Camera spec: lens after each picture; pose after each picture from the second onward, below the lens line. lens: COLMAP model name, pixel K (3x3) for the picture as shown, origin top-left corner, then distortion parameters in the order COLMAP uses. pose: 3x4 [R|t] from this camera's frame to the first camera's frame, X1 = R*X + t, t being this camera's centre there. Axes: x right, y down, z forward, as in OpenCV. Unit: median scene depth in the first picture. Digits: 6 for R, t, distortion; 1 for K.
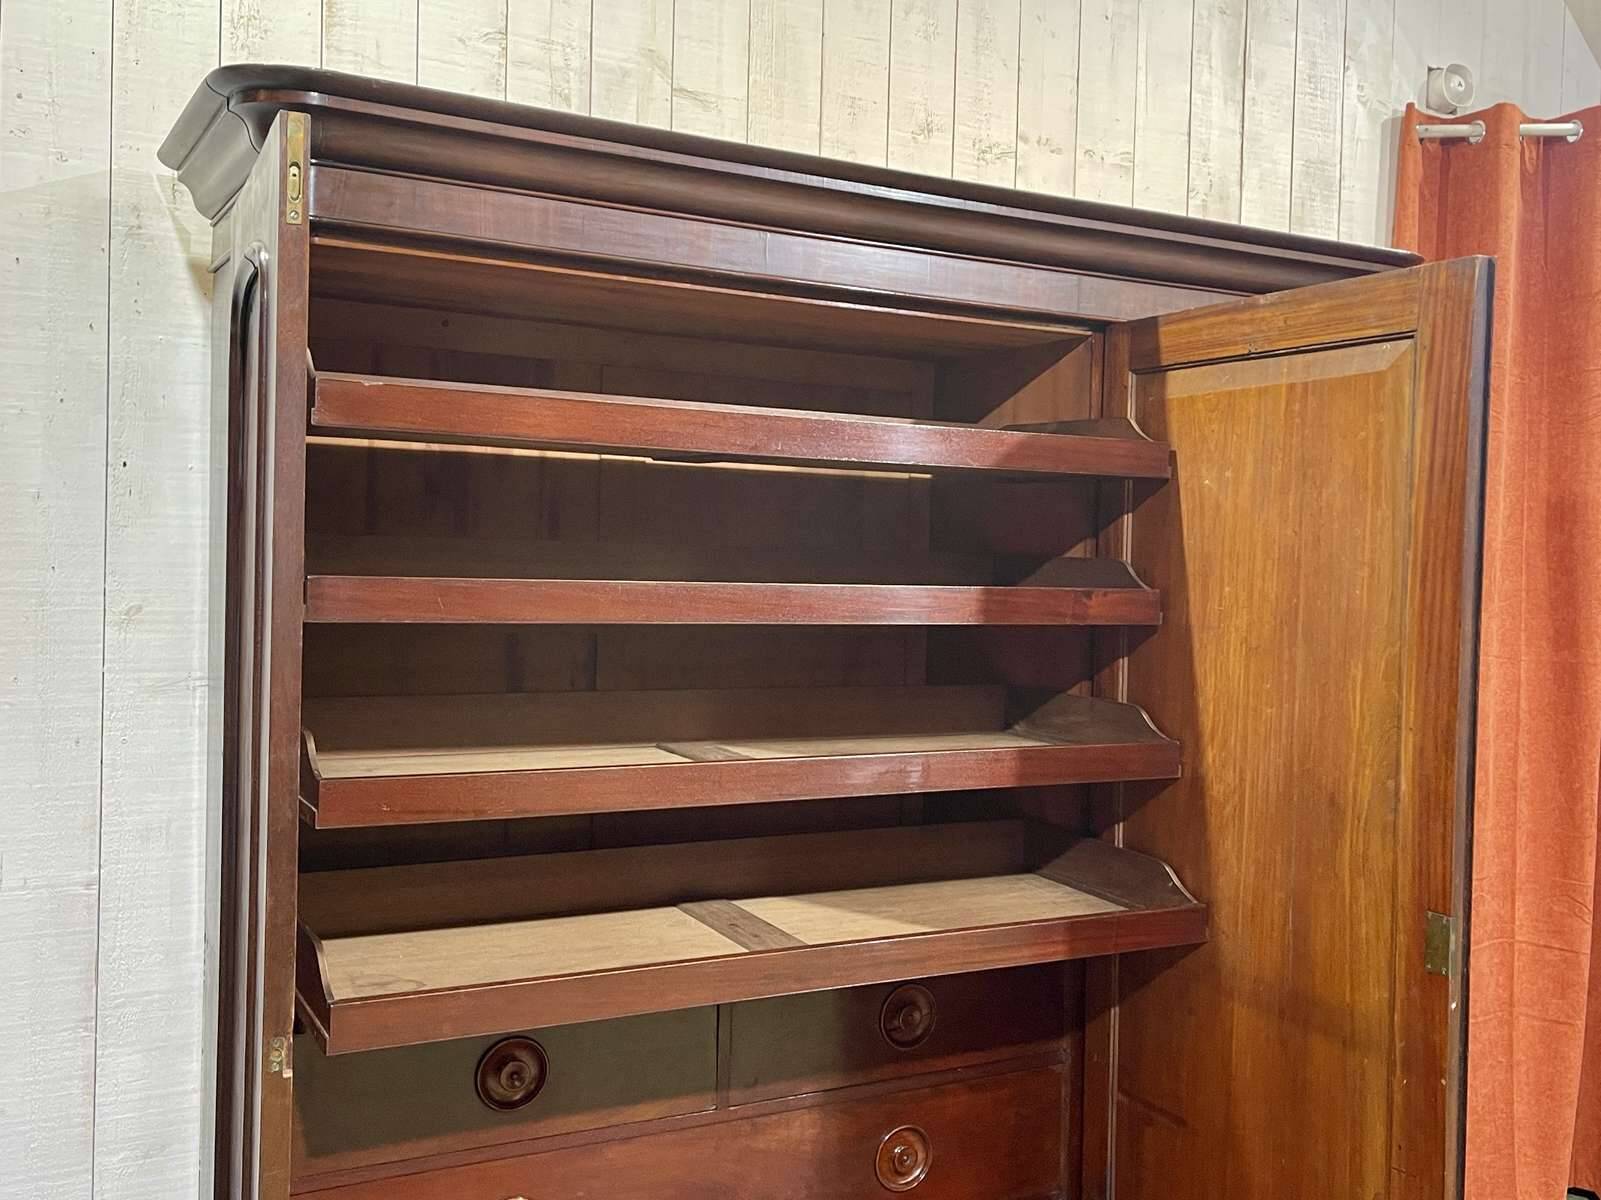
lens RADIAL K [[1576.3, 0, 829.7], [0, 1576.3, 589.2], [0, 0, 1]] dist [0.043307, 0.000000]
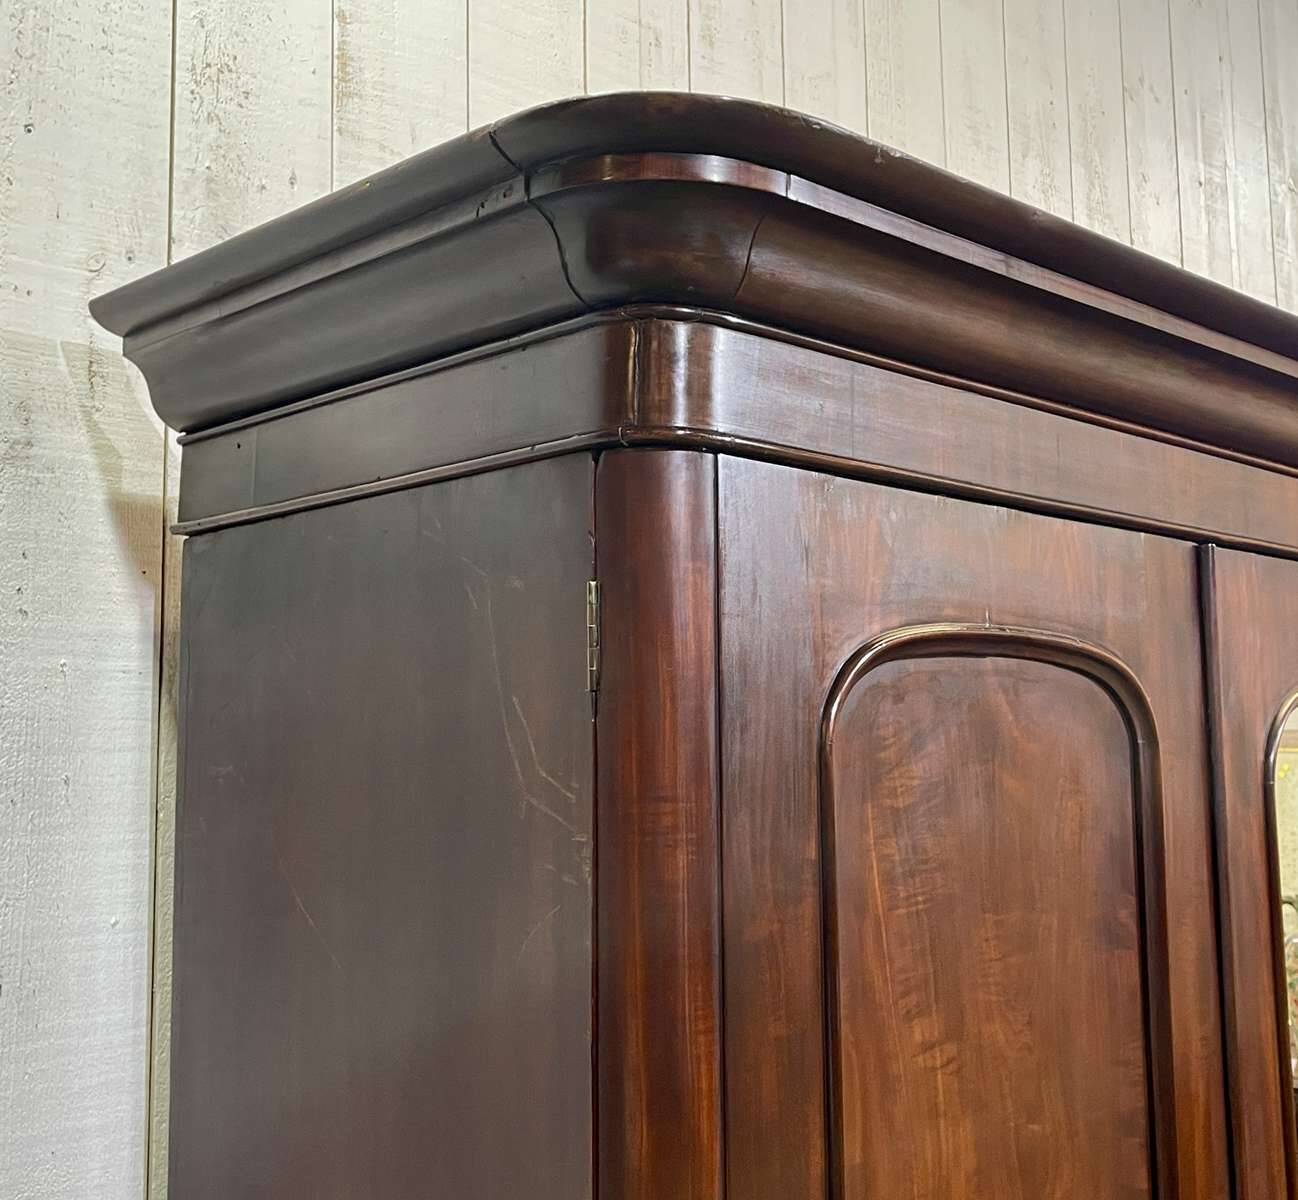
lens RADIAL K [[1656.0, 0, 681.0], [0, 1656.0, 586.8], [0, 0, 1]] dist [0.041994, 0.000000]
pose [[0.963805, -0.008420, 0.266476, -0.358238], [0.044789, 0.990409, -0.130704, -0.100624], [-0.262820, 0.137908, 0.954938, 0.433283]]
